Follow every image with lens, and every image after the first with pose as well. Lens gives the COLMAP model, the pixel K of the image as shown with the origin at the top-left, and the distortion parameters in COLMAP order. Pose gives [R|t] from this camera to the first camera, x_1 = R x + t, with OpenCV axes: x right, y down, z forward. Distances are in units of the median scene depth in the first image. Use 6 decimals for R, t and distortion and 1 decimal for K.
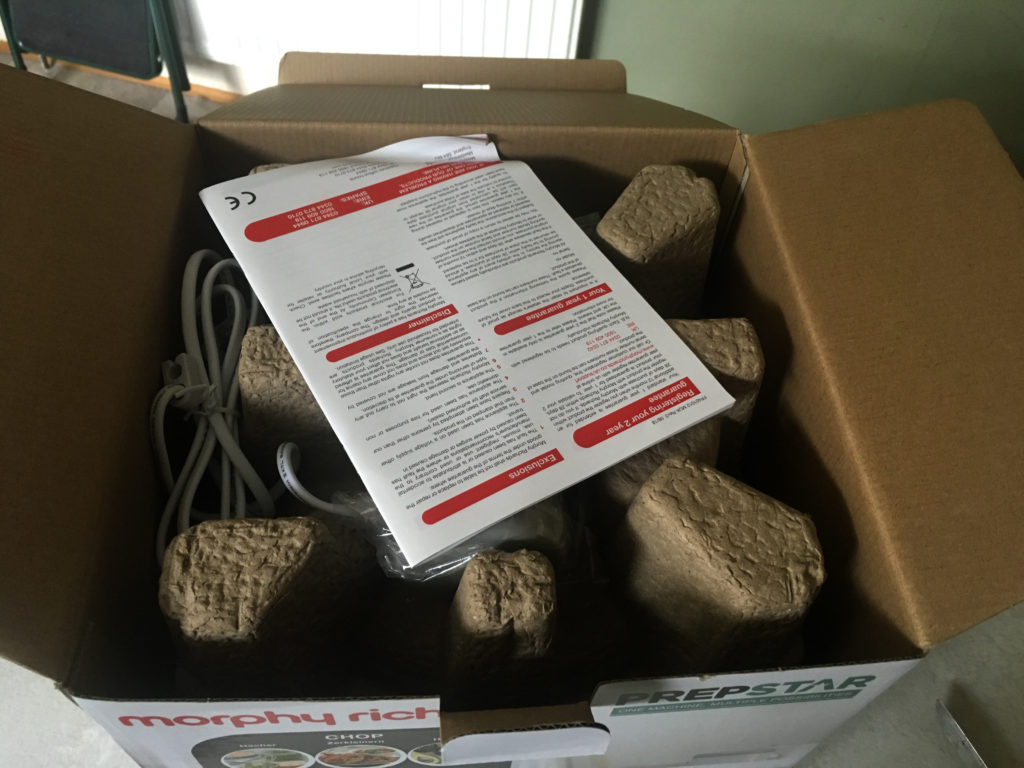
lens RADIAL K [[890.6, 0, 512.9], [0, 890.6, 406.9], [0, 0, 1]] dist [0.075162, -0.133978]
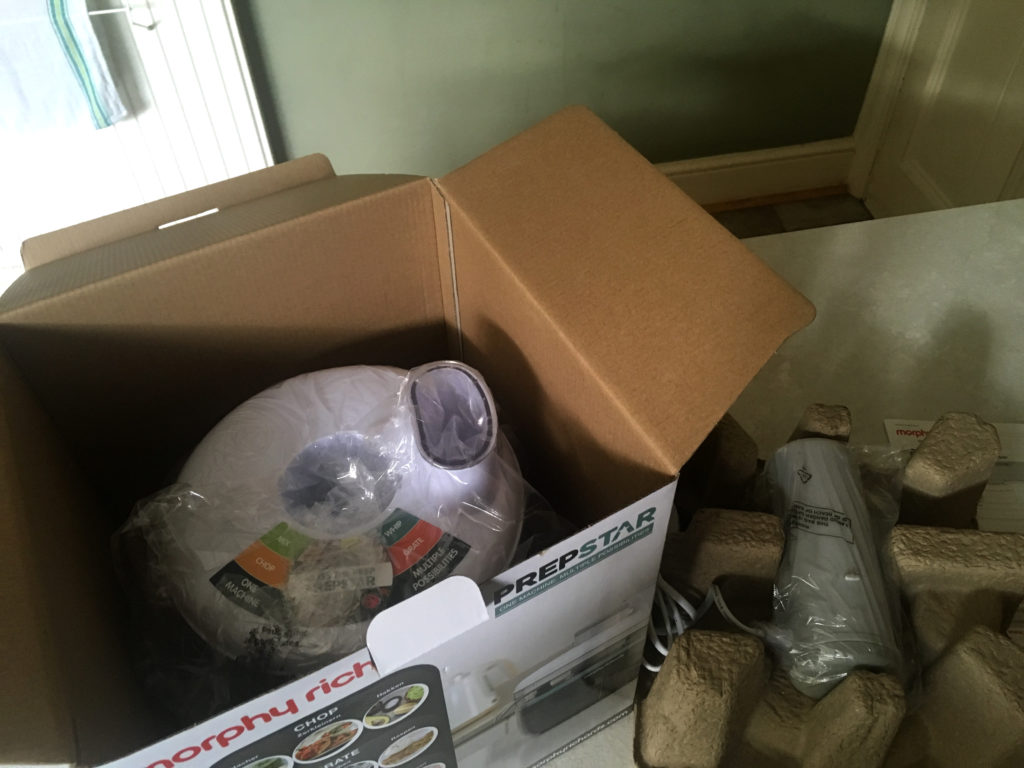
lens RADIAL K [[890.6, 0, 512.9], [0, 890.6, 406.9], [0, 0, 1]] dist [0.075162, -0.133978]
pose [[0.907082, -0.369291, 0.202058, -0.018660], [0.382378, 0.923562, -0.028629, 0.098066], [-0.176041, 0.103232, 0.978955, -0.301342]]
